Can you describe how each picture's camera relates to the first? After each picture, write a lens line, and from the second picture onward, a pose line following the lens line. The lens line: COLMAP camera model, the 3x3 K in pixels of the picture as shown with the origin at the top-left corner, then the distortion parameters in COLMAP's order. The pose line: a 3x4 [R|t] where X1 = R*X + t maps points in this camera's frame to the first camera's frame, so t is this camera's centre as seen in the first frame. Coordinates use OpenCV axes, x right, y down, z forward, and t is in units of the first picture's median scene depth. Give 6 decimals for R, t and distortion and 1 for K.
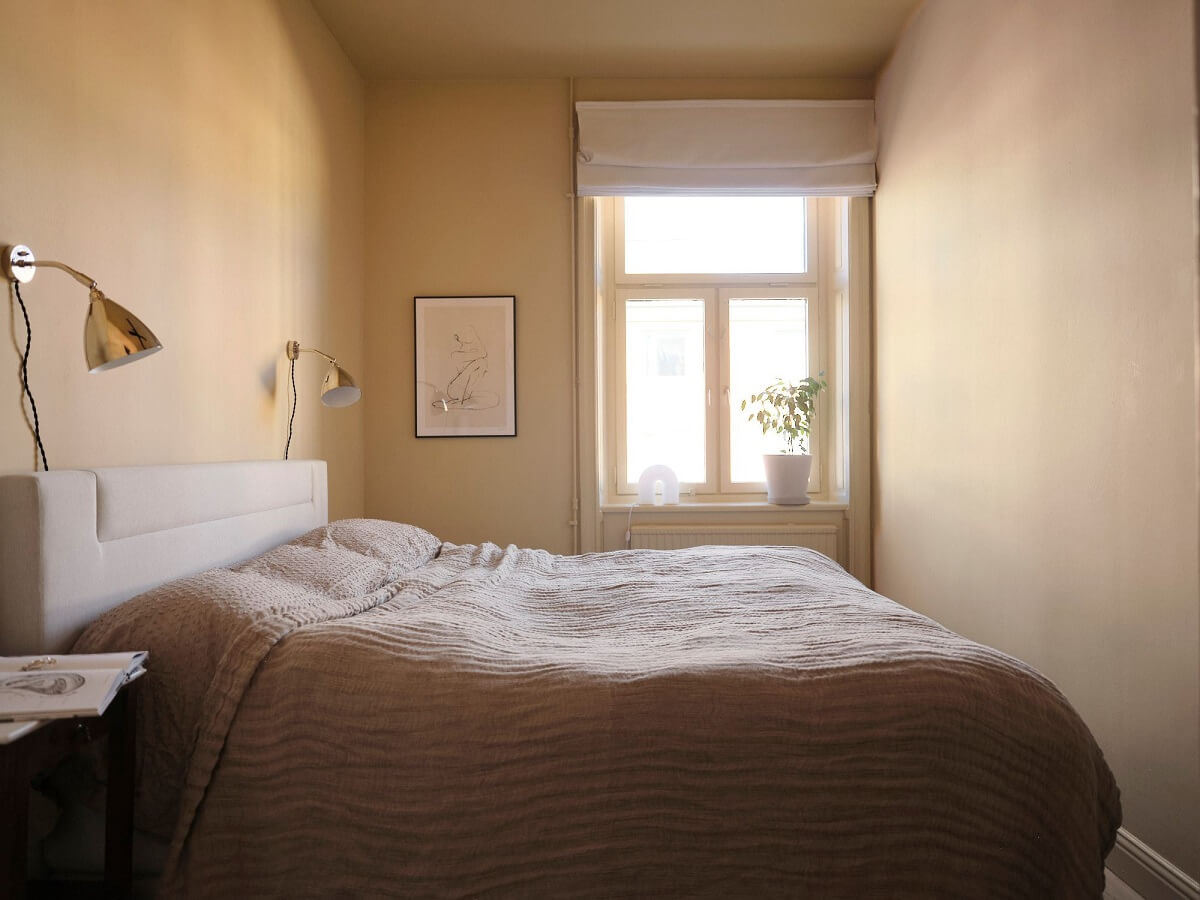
lens RADIAL K [[923.9, 0, 635.2], [0, 923.9, 433.0], [0, 0, 1]] dist [-0.008608, -0.007730]
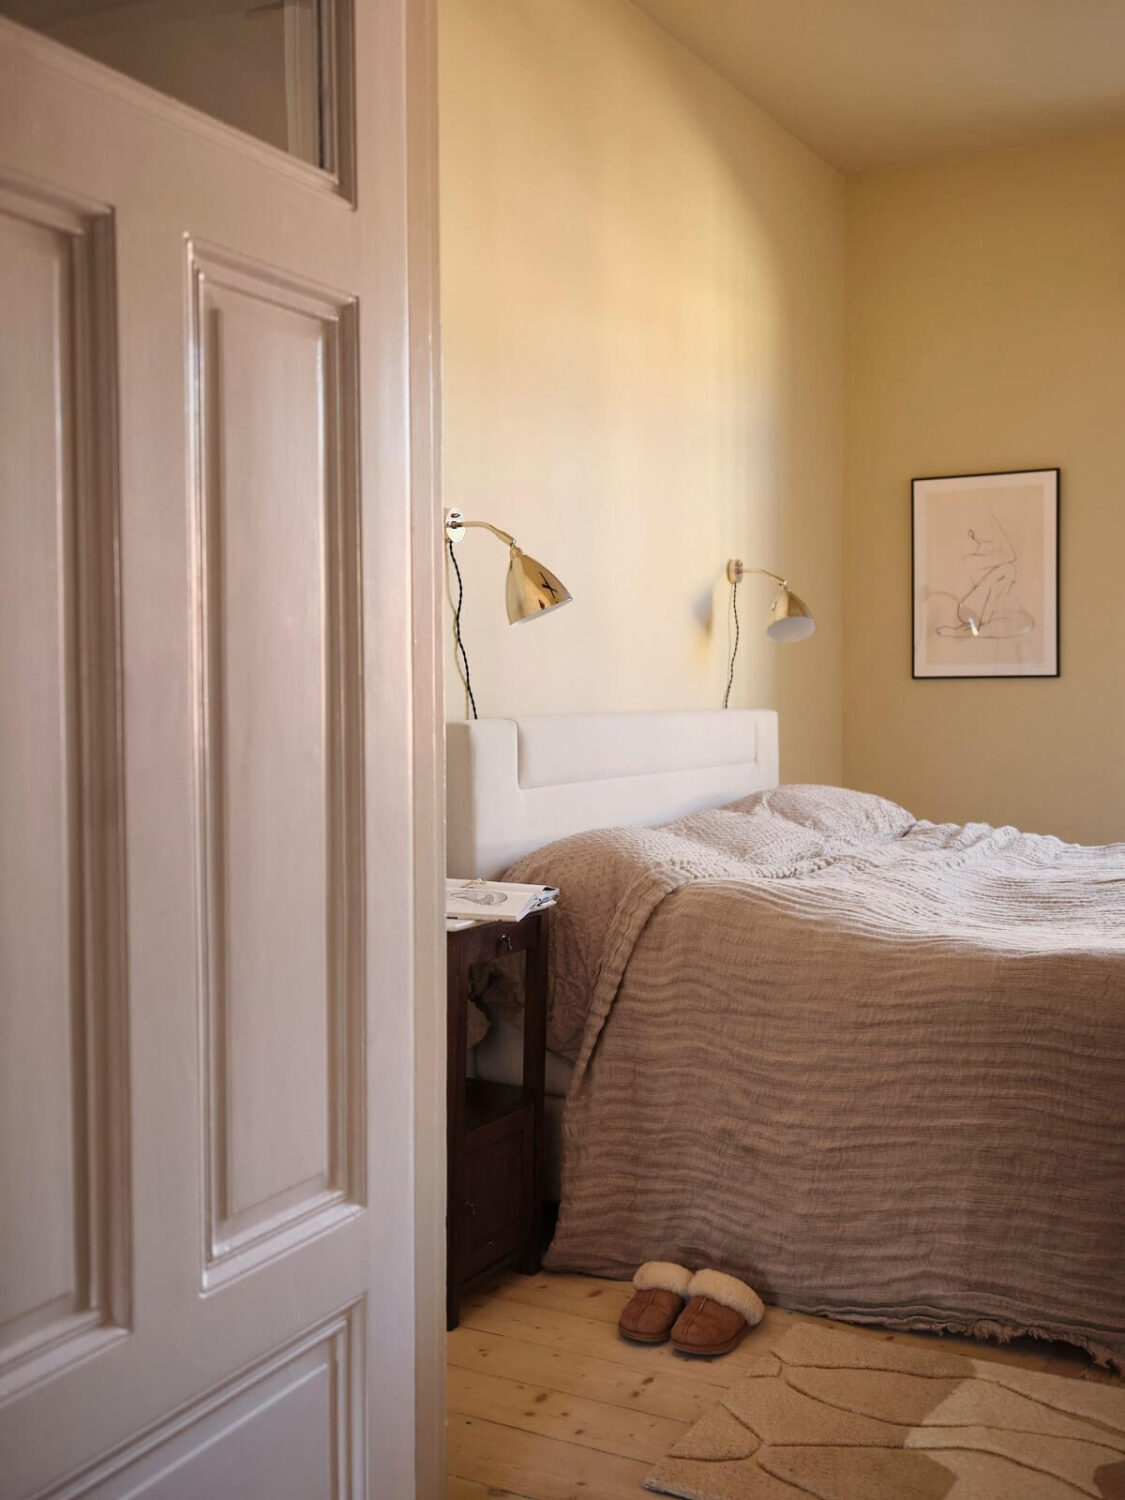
lens RADIAL K [[1561.6, 0, 562.5], [0, 1561.6, 750.0], [0, 0, 1]] dist [0.006230, -0.006005]
pose [[0.873812, 0.022333, -0.485751, 0.345231], [0.005068, 0.998472, 0.055023, -0.023479], [0.486238, -0.050542, 0.872364, -0.561738]]
